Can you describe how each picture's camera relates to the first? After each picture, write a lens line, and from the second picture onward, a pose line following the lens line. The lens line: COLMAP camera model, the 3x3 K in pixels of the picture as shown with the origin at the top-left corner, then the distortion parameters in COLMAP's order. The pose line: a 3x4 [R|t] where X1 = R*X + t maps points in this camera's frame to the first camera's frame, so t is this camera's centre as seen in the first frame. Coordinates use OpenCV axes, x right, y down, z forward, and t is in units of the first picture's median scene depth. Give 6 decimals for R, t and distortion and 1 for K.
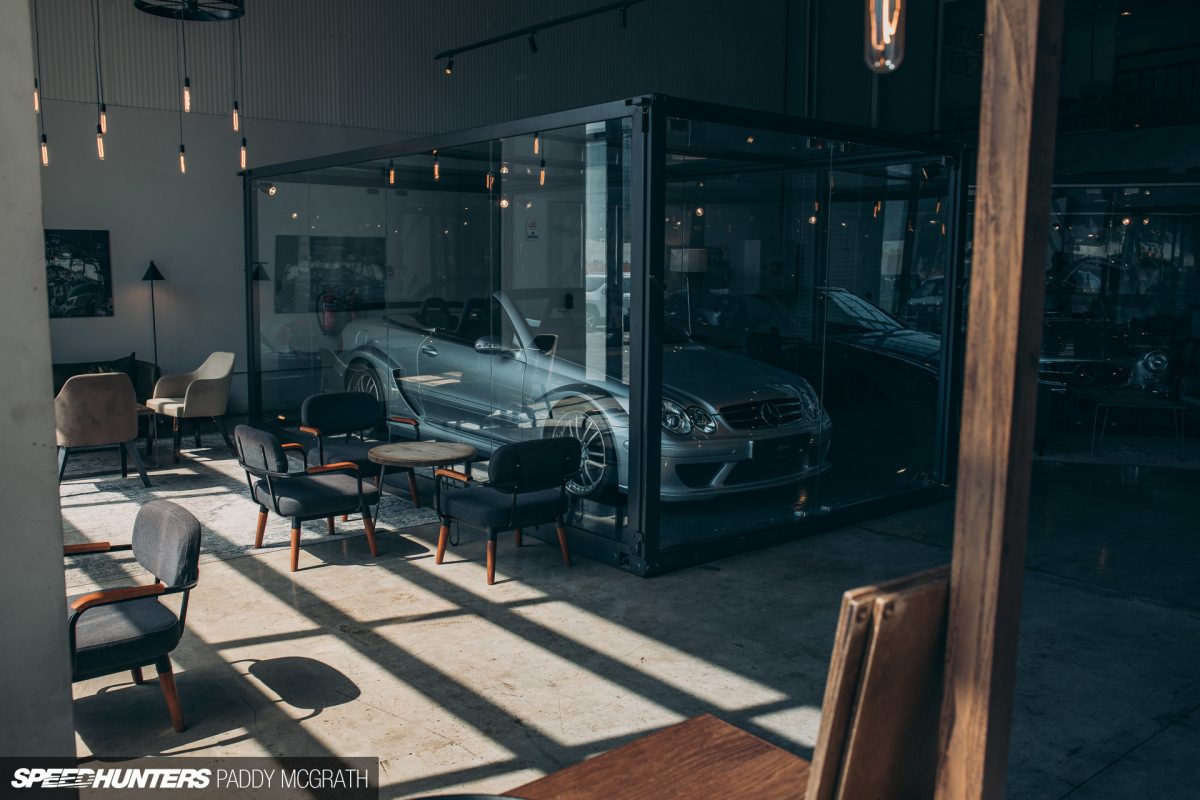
lens RADIAL K [[1036.1, 0, 601.3], [0, 1036.1, 400.4], [0, 0, 1]] dist [0.006212, 0.000589]
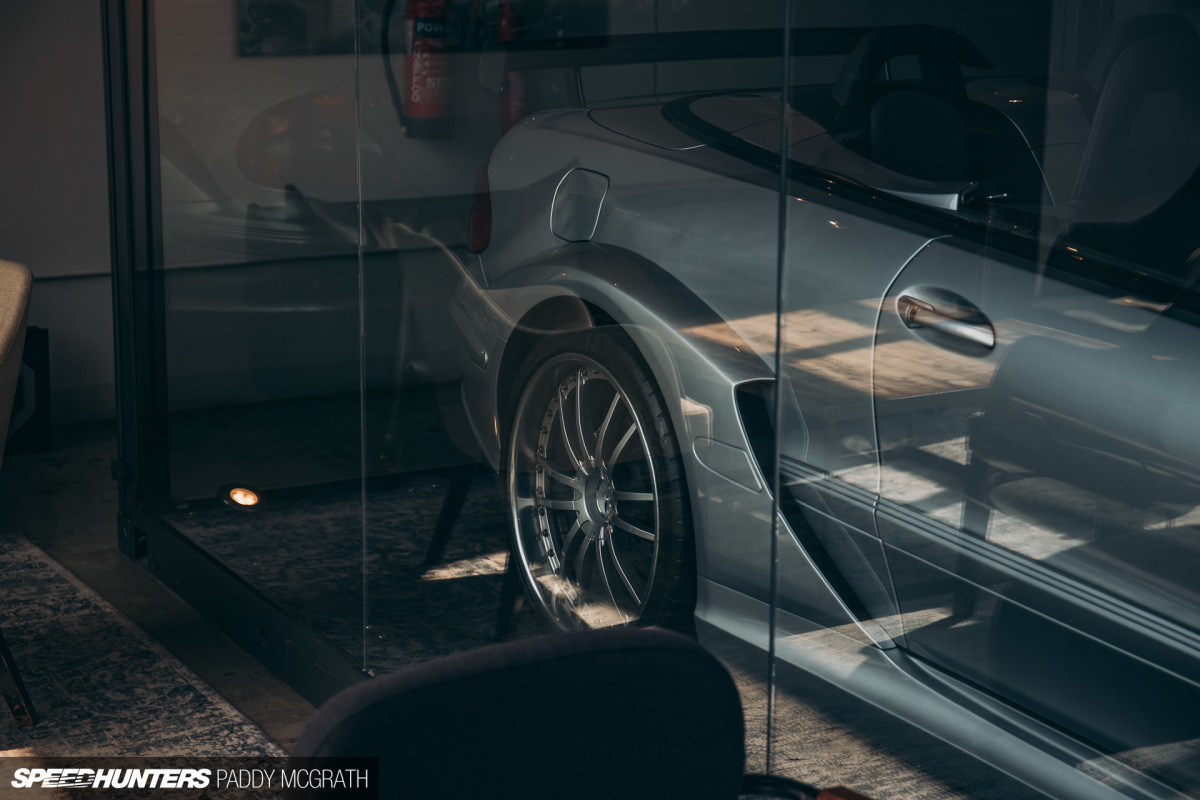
lens RADIAL K [[2467.6, 0, 599.4], [0, 2467.6, 400.3], [0, 0, 1]] dist [0.053500, 0.000000]
pose [[0.983840, 0.027259, -0.176965, -0.107651], [-0.013323, 0.996748, 0.079468, -0.050221], [0.178556, -0.075826, 0.981004, 0.388813]]
